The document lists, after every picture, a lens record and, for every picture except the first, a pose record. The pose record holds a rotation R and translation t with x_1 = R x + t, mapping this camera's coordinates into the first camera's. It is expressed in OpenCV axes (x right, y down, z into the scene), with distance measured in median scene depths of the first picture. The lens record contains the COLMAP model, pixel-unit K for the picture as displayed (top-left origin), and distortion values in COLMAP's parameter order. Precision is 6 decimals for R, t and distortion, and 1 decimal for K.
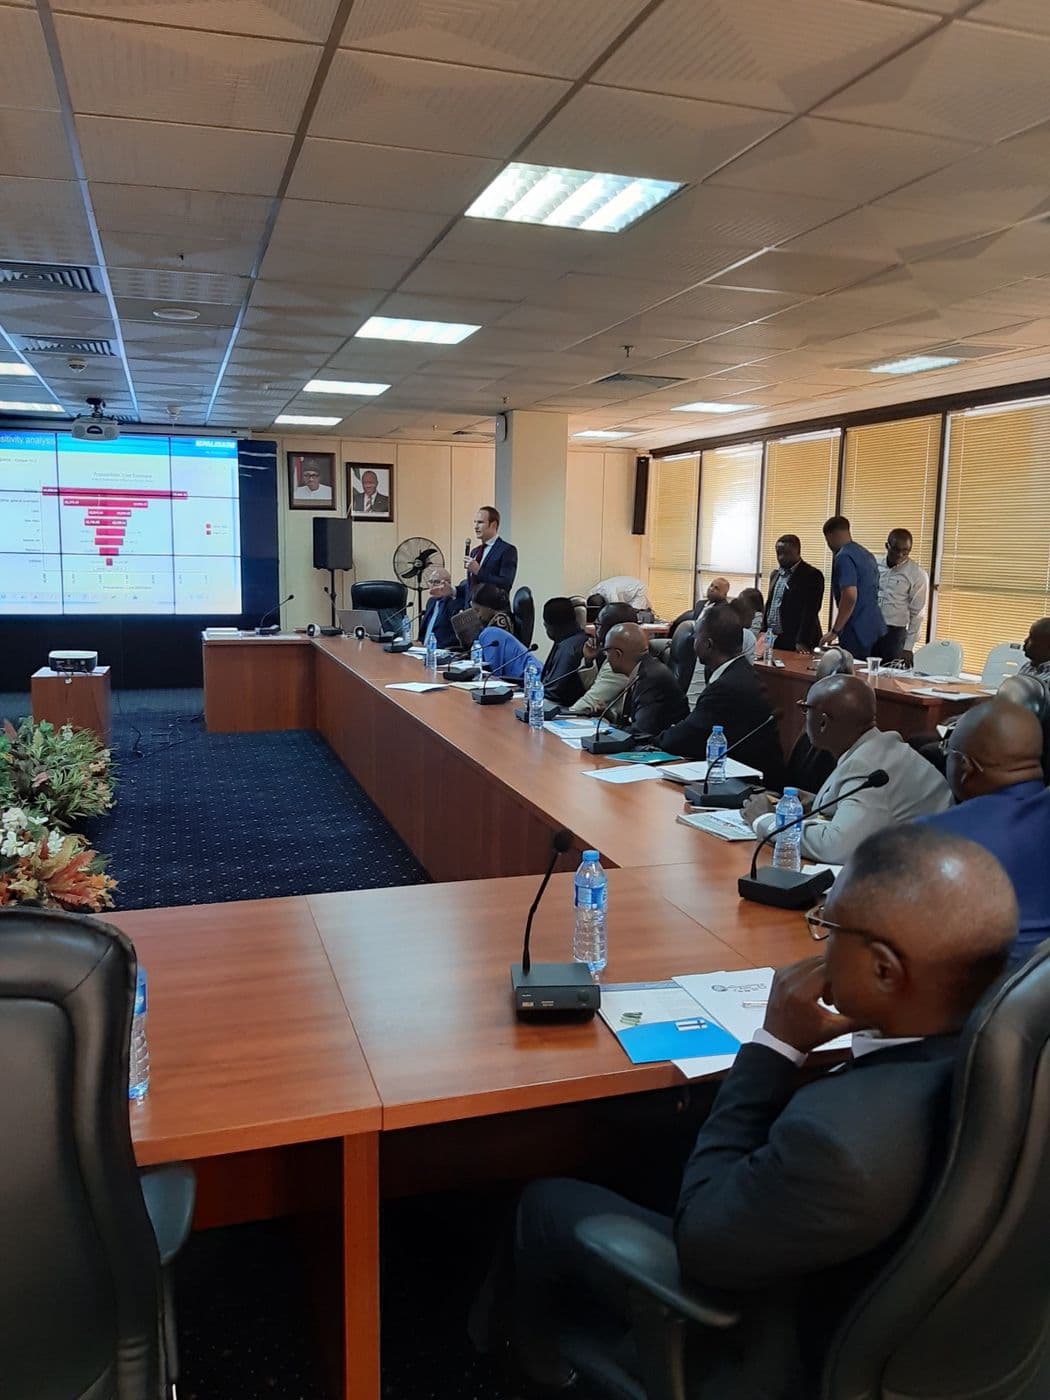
lens RADIAL K [[1109.5, 0, 547.7], [0, 1109.5, 704.7], [0, 0, 1]] dist [0.080821, -0.155984]
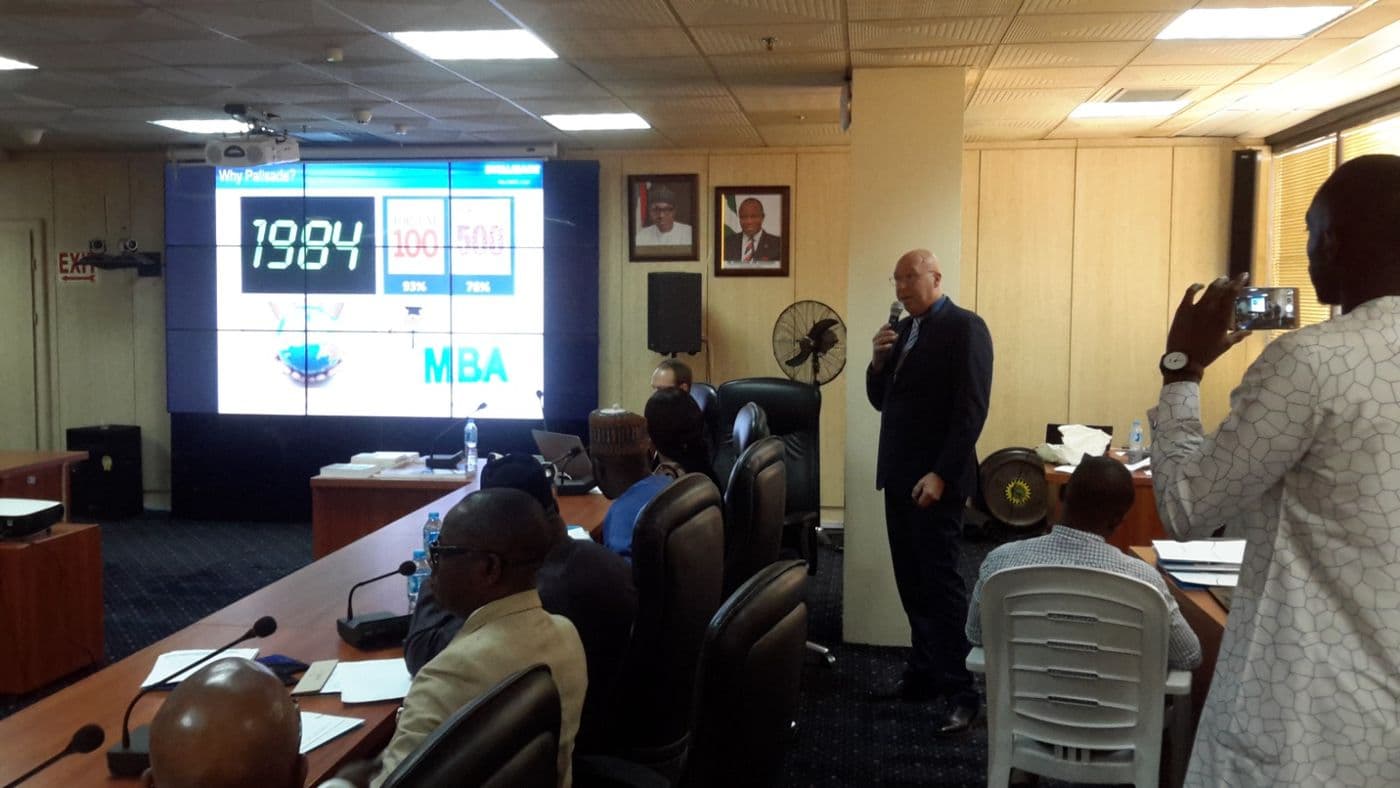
lens RADIAL K [[1355.0, 0, 647.4], [0, 1355.0, 387.5], [0, 0, 1]] dist [0.029264, 0.001846]
pose [[0.894893, 0.018380, -0.445902, 0.194886], [-0.053192, 0.996422, -0.065679, -0.071036], [0.443099, 0.082494, 0.892669, 0.430893]]
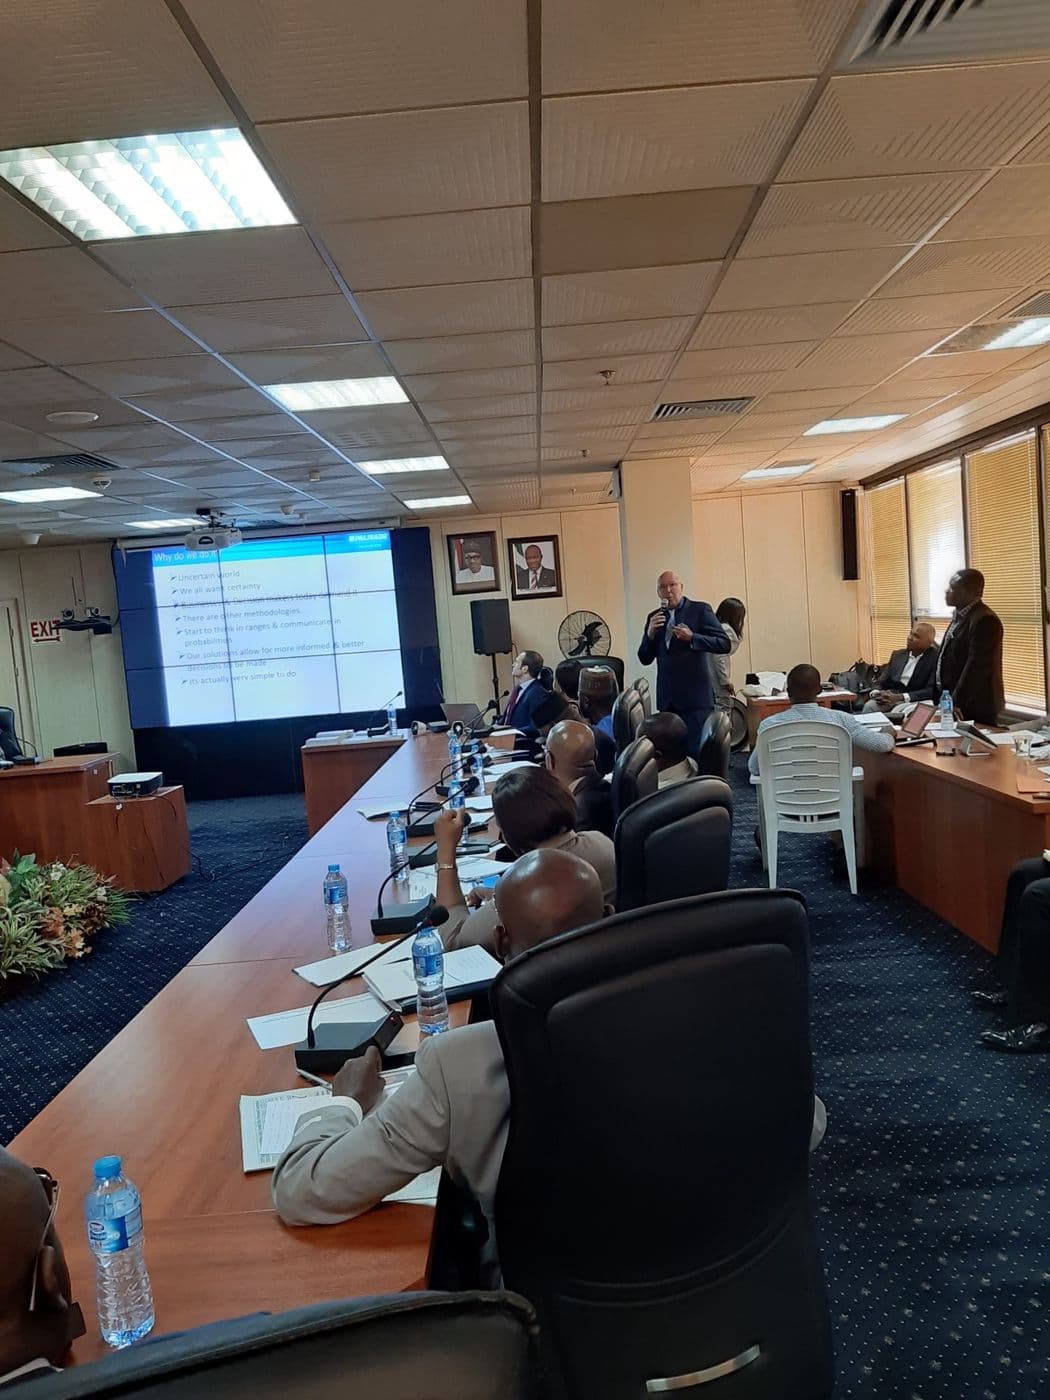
lens RADIAL K [[1122.5, 0, 527.9], [0, 1122.5, 709.0], [0, 0, 1]] dist [0.066275, -0.101844]
pose [[0.944758, -0.065940, -0.321069, 0.189362], [0.049742, 0.997053, -0.058404, -0.026645], [0.323973, 0.039207, 0.945253, 0.168885]]
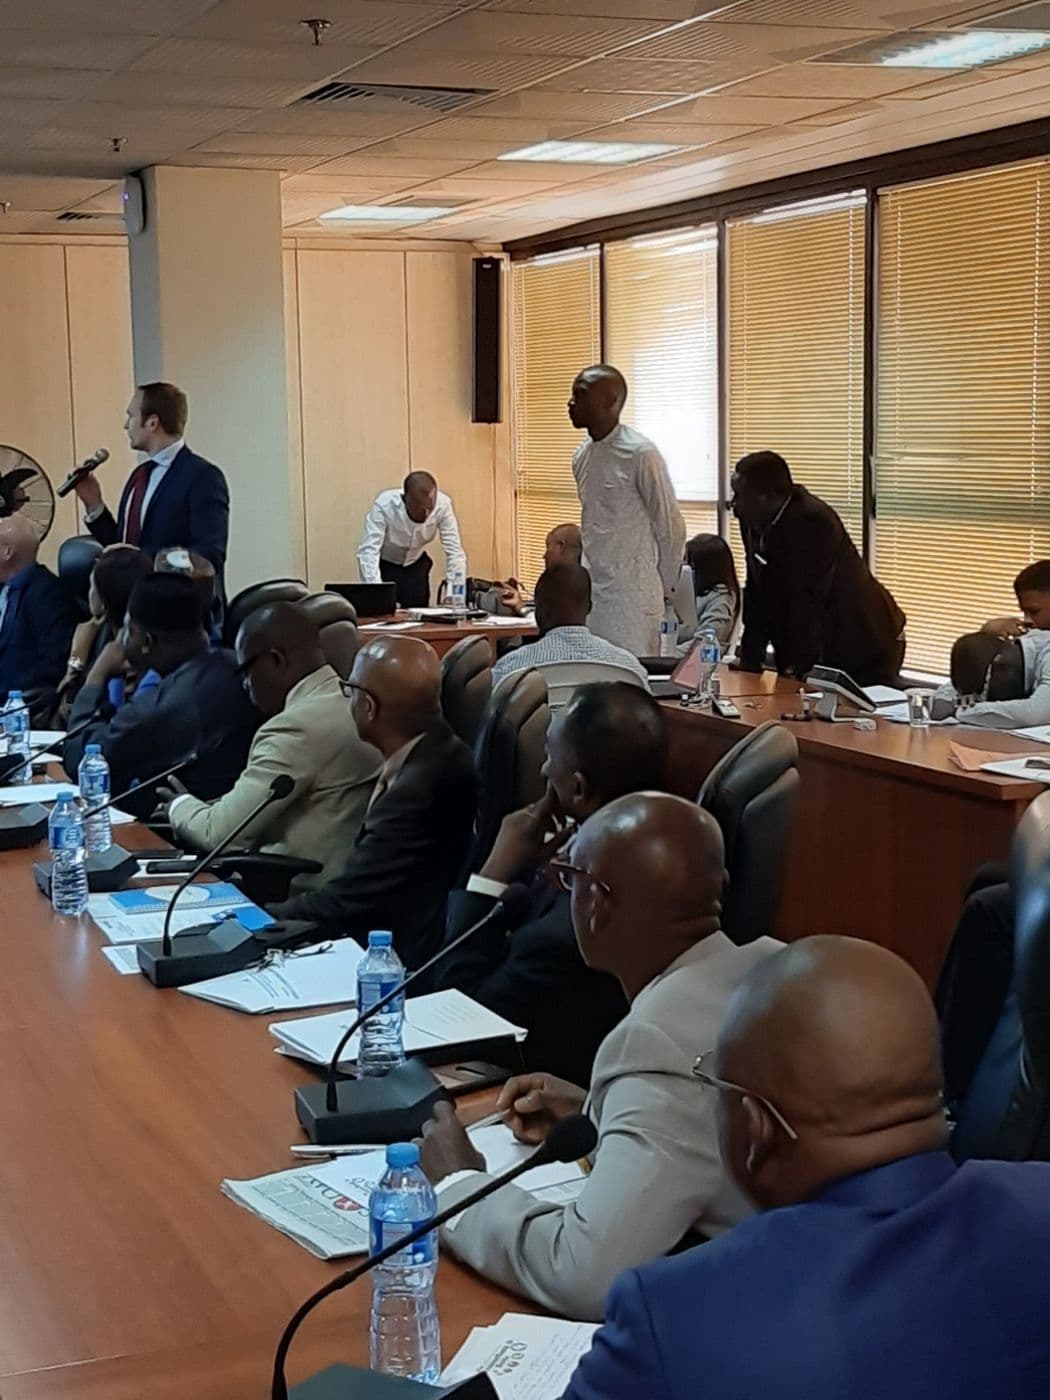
lens RADIAL K [[2270.3, 0, 569.7], [0, 2270.3, 698.7], [0, 0, 1]] dist [0.152720, -0.071938]
pose [[0.996547, -0.042007, 0.071618, 0.068265], [0.043909, 0.998718, -0.025197, -0.017185], [-0.070468, 0.028255, 0.997114, 0.064051]]
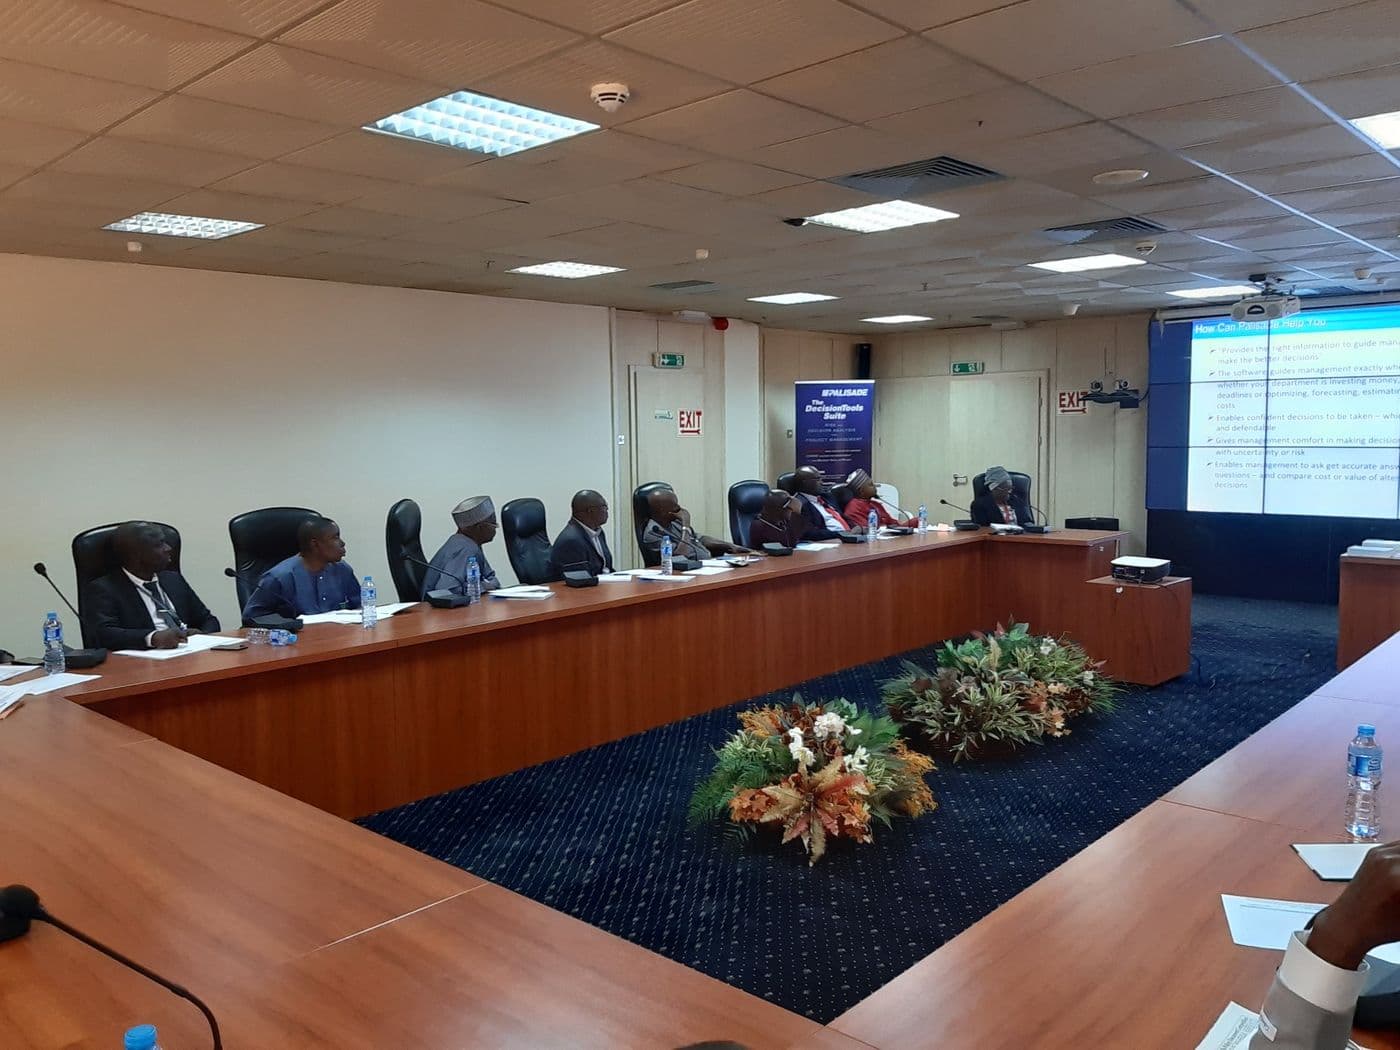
lens RADIAL K [[1109.5, 0, 678.3], [0, 1109.5, 520.5], [0, 0, 1]] dist [0.080821, -0.155984]
pose [[0.484775, 0.047500, -0.873348, 0.168889], [-0.102041, 0.994777, -0.002536, -0.033554], [0.868666, 0.090347, 0.487090, 0.202503]]
